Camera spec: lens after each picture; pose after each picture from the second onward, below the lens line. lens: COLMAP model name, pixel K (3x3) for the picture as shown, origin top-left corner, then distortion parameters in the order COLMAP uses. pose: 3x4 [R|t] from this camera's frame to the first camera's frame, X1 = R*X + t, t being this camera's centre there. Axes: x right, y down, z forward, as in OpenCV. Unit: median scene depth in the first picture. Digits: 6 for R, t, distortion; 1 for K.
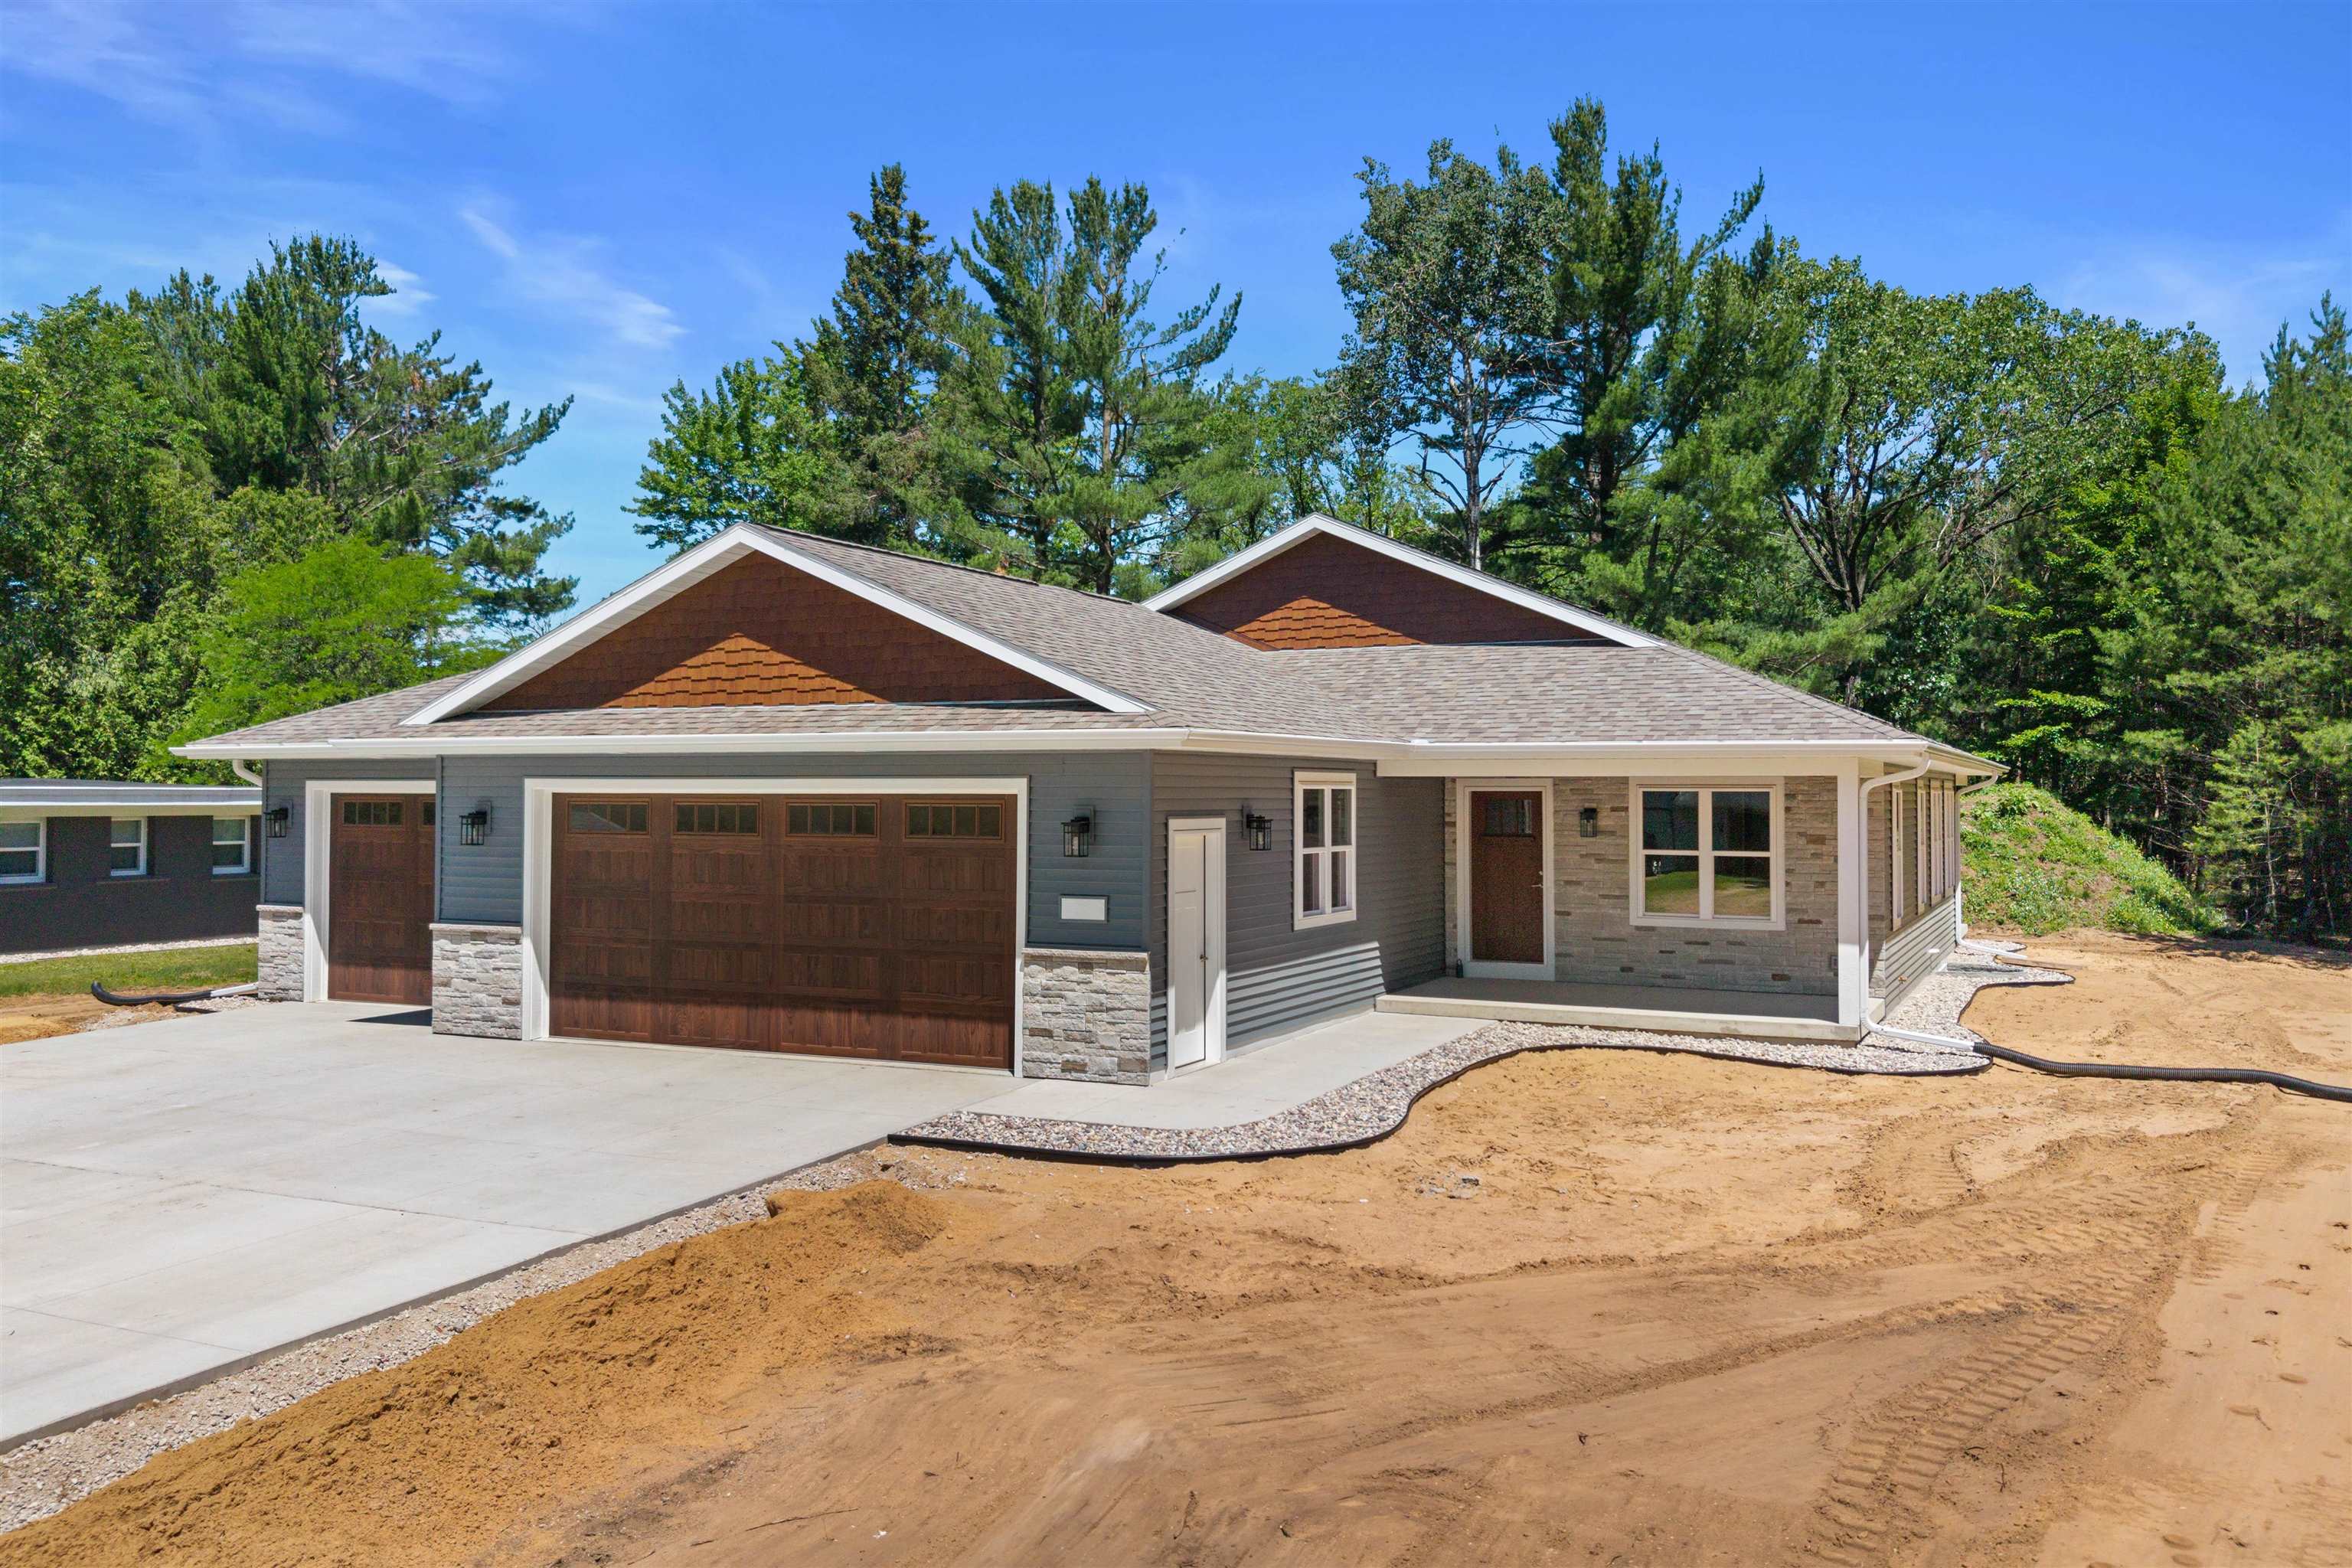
lens RADIAL K [[1927.8, 0, 1139.6], [0, 1927.8, 704.7], [0, 0, 1]] dist [0.055086, -0.100412]
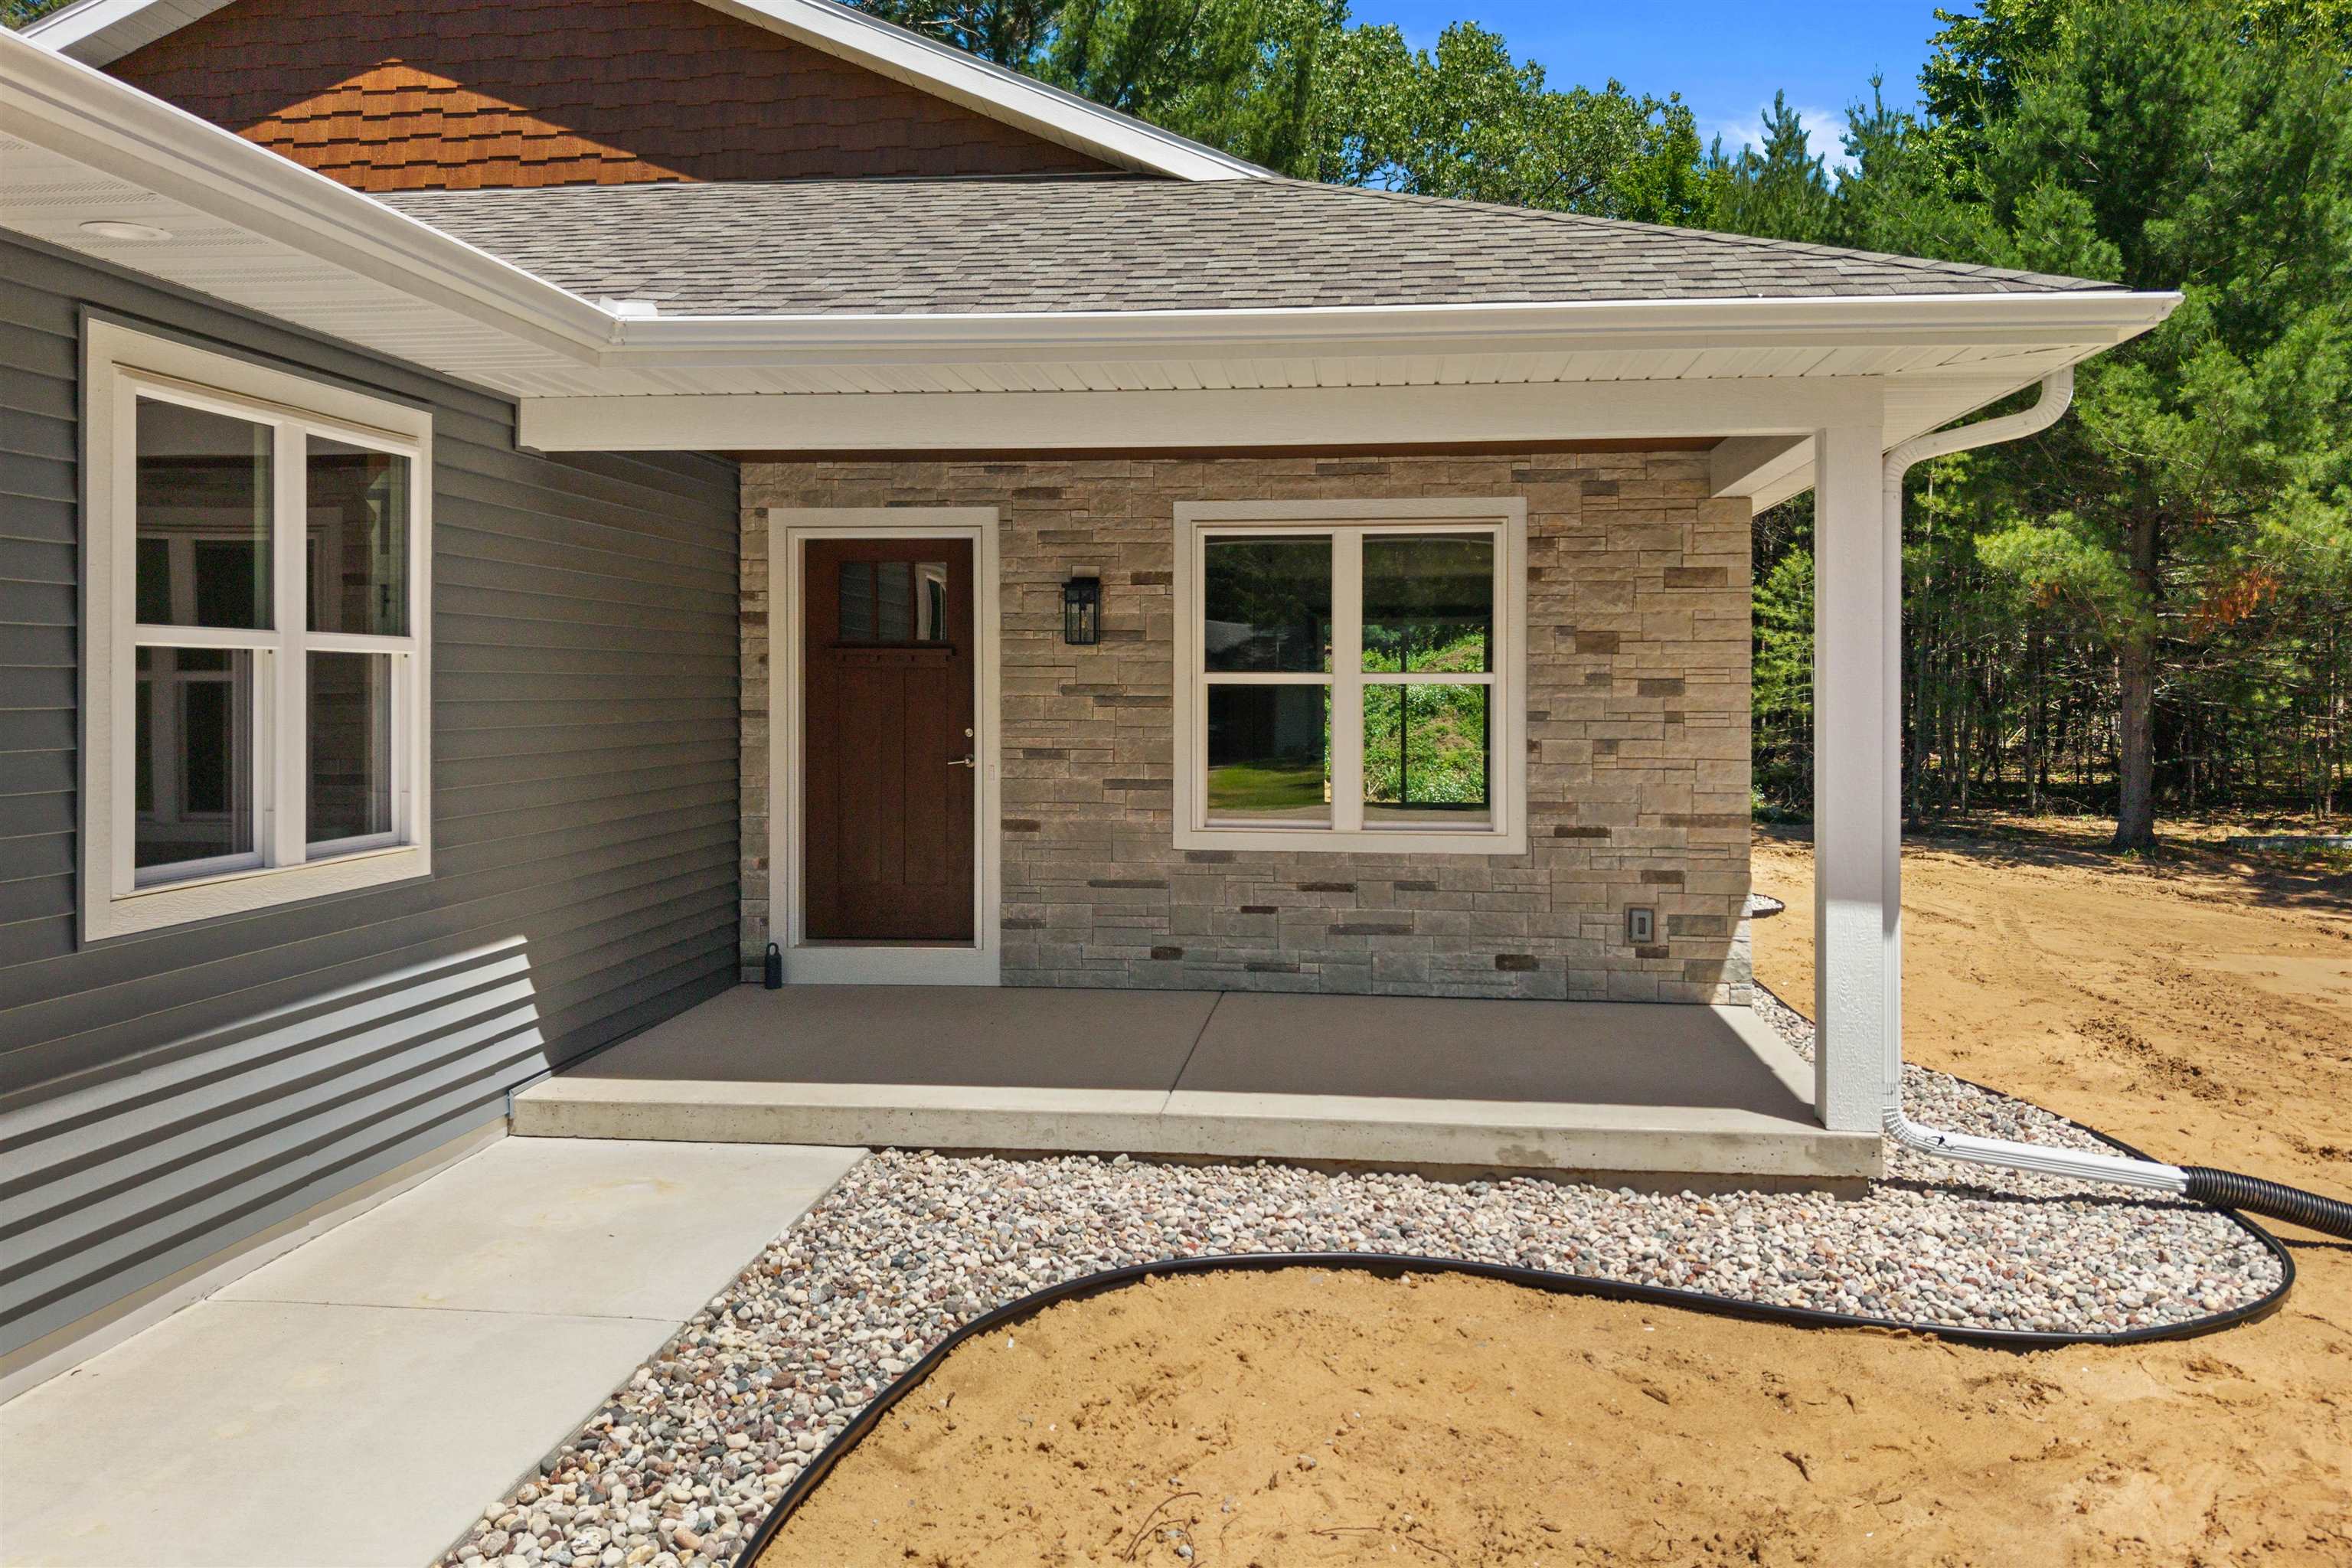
lens RADIAL K [[1927.8, 0, 1139.6], [0, 1927.8, 704.7], [0, 0, 1]] dist [0.055086, -0.100412]
pose [[0.946030, -0.006705, 0.324010, 0.108773], [-0.011723, 0.998424, 0.054890, 0.058803], [-0.323867, -0.055726, 0.944460, 0.602870]]
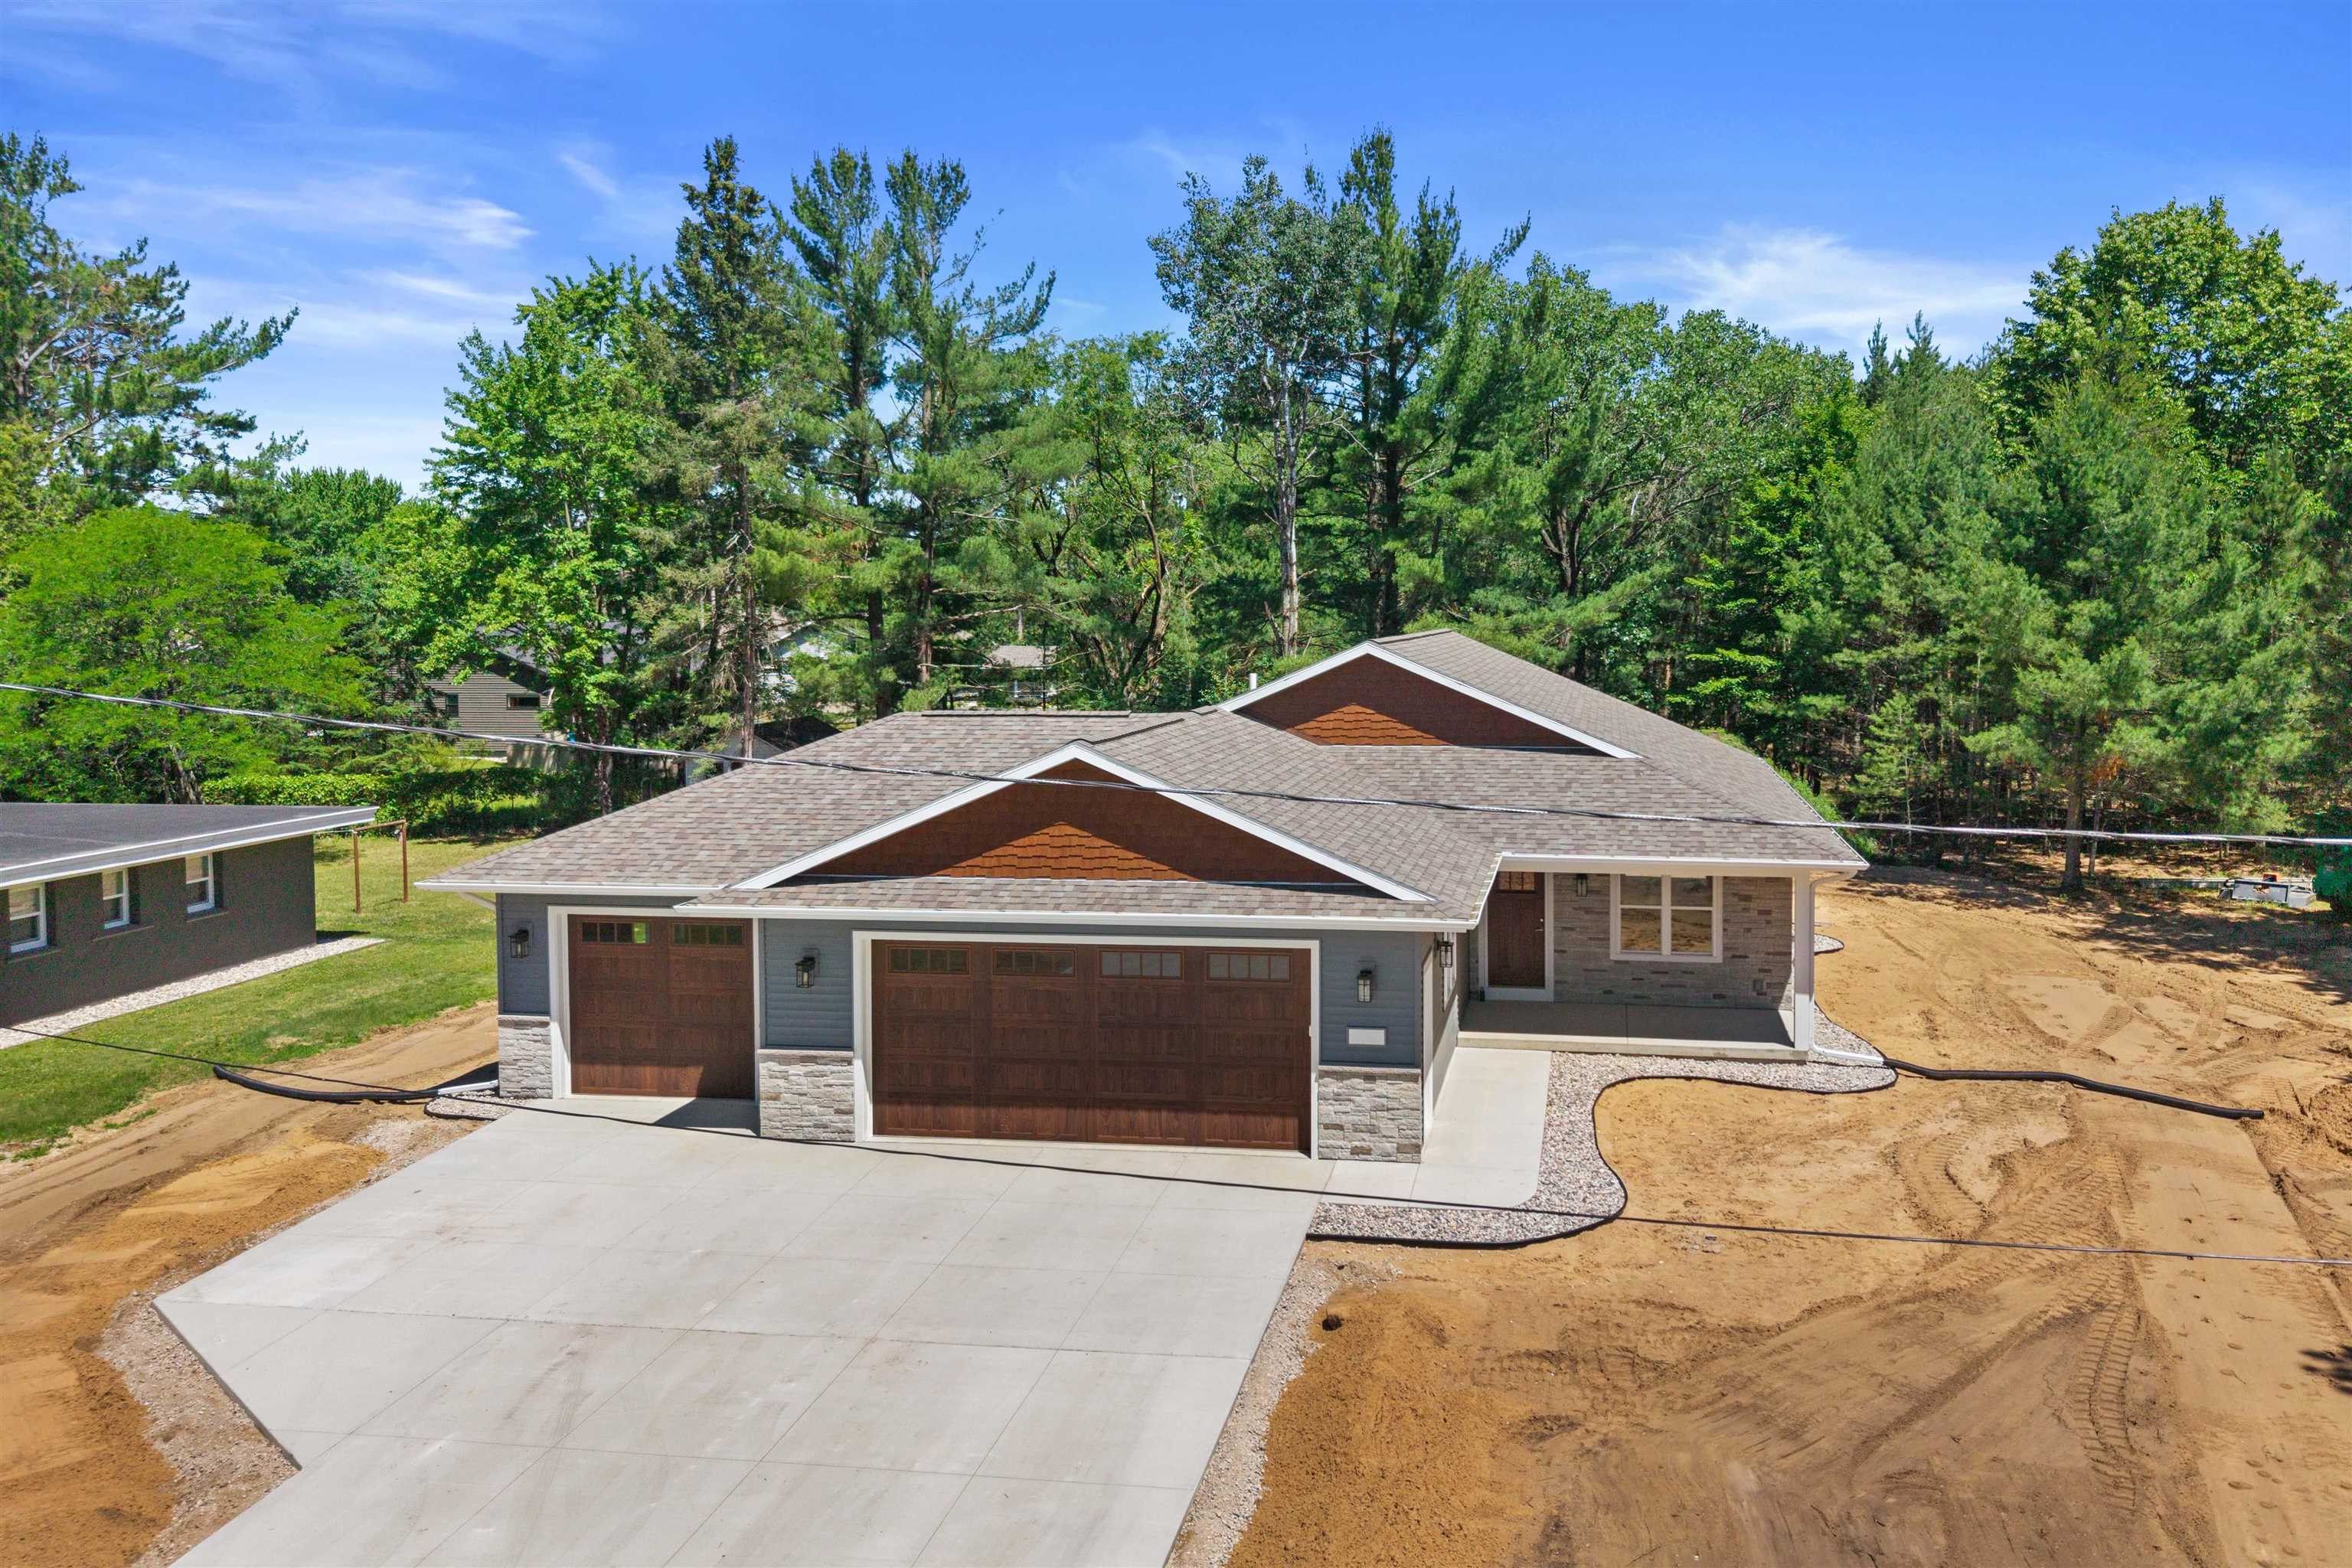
lens RADIAL K [[1925.0, 0, 1312.3], [0, 1925.0, 669.8], [0, 0, 1]] dist [0.062317, -0.102690]
pose [[0.953527, -0.016491, 0.300855, -0.345202], [-0.006550, 0.997131, 0.075418, -0.187395], [-0.301236, -0.073884, 0.950683, -0.199609]]
